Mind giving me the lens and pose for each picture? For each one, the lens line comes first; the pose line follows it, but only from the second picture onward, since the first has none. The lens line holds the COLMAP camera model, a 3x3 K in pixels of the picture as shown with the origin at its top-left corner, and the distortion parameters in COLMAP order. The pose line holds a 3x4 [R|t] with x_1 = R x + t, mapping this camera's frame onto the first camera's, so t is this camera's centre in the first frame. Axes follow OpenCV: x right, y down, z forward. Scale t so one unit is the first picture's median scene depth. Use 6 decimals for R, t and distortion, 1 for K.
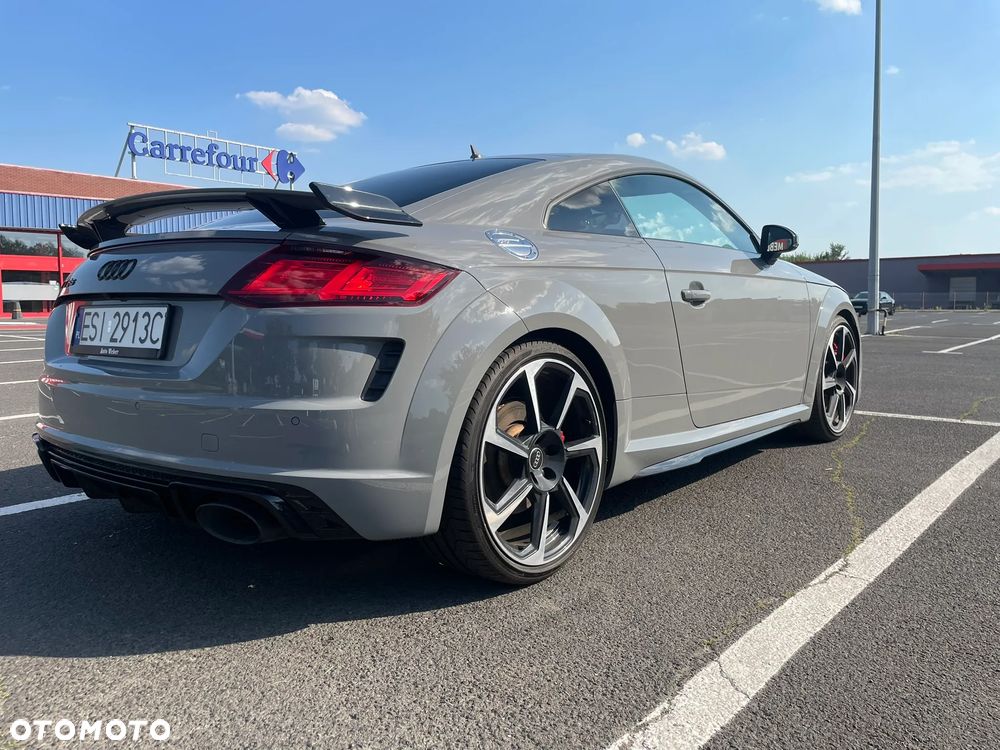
lens RADIAL K [[757.4, 0, 500.1], [0, 757.4, 369.3], [0, 0, 1]] dist [0.084730, -0.111925]
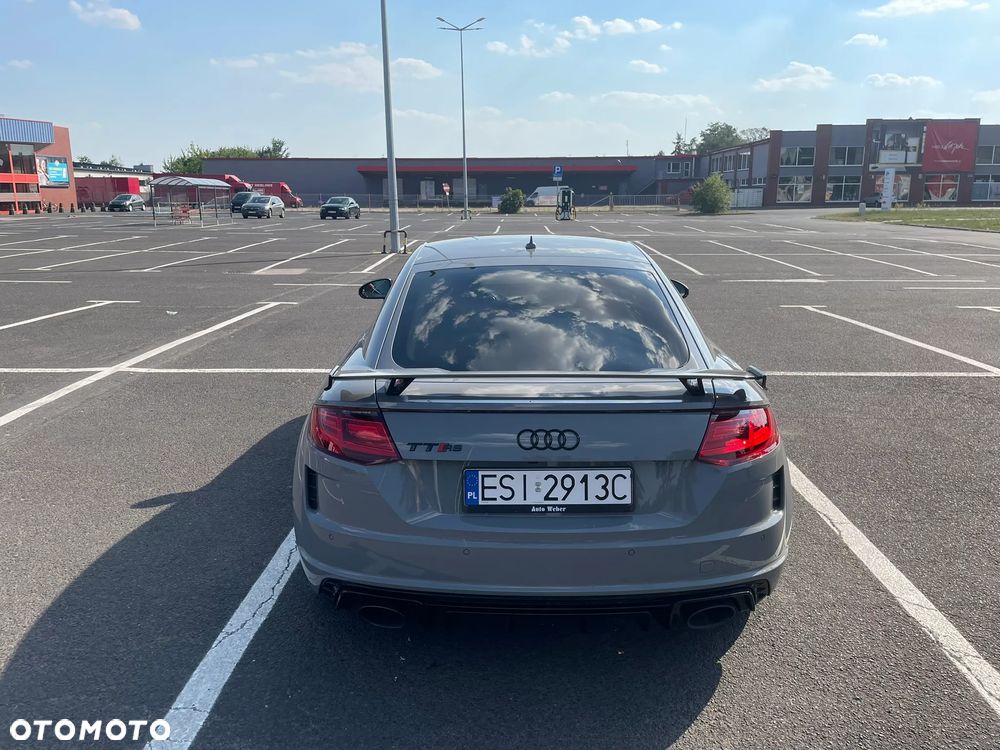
lens RADIAL K [[756.8, 0, 498.3], [0, 756.8, 371.2], [0, 0, 1]] dist [0.076331, -0.096748]
pose [[0.768326, -0.142225, 0.624057, -1.150585], [0.052910, 0.985776, 0.159520, -0.382910], [-0.637868, -0.089545, 0.764922, 0.166254]]
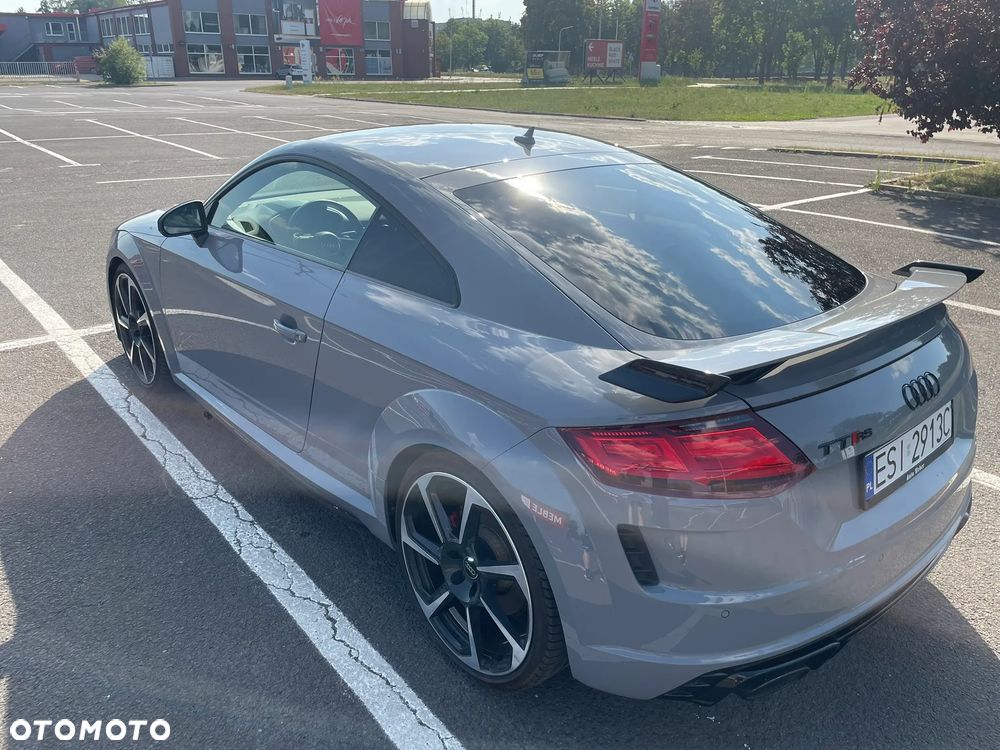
lens RADIAL K [[757.4, 0, 500.1], [0, 757.4, 369.3], [0, 0, 1]] dist [0.084730, -0.111925]
pose [[0.147234, -0.356233, 0.922724, -1.305289], [0.069685, 0.934309, 0.349586, -0.471546], [-0.986644, 0.012829, 0.162386, 1.237258]]
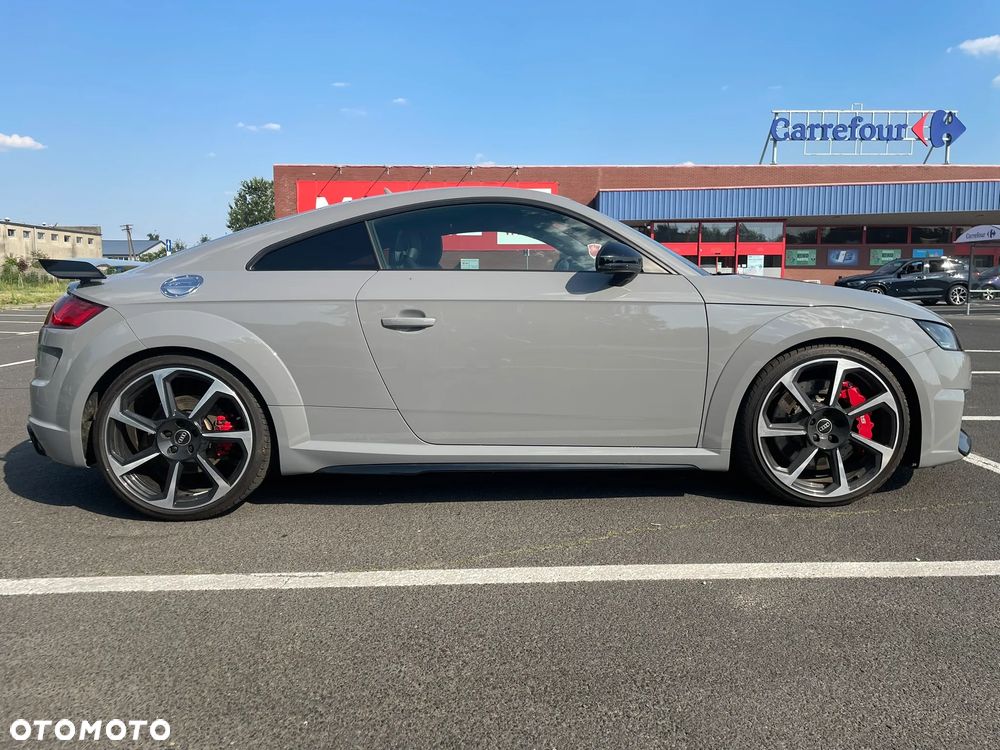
lens RADIAL K [[757.4, 0, 500.1], [0, 757.4, 369.3], [0, 0, 1]] dist [0.084730, -0.111925]
pose [[0.665112, 0.087862, -0.741557, 1.397616], [-0.064869, 0.996098, 0.059838, -0.124433], [0.743921, 0.008305, 0.668217, 0.446940]]
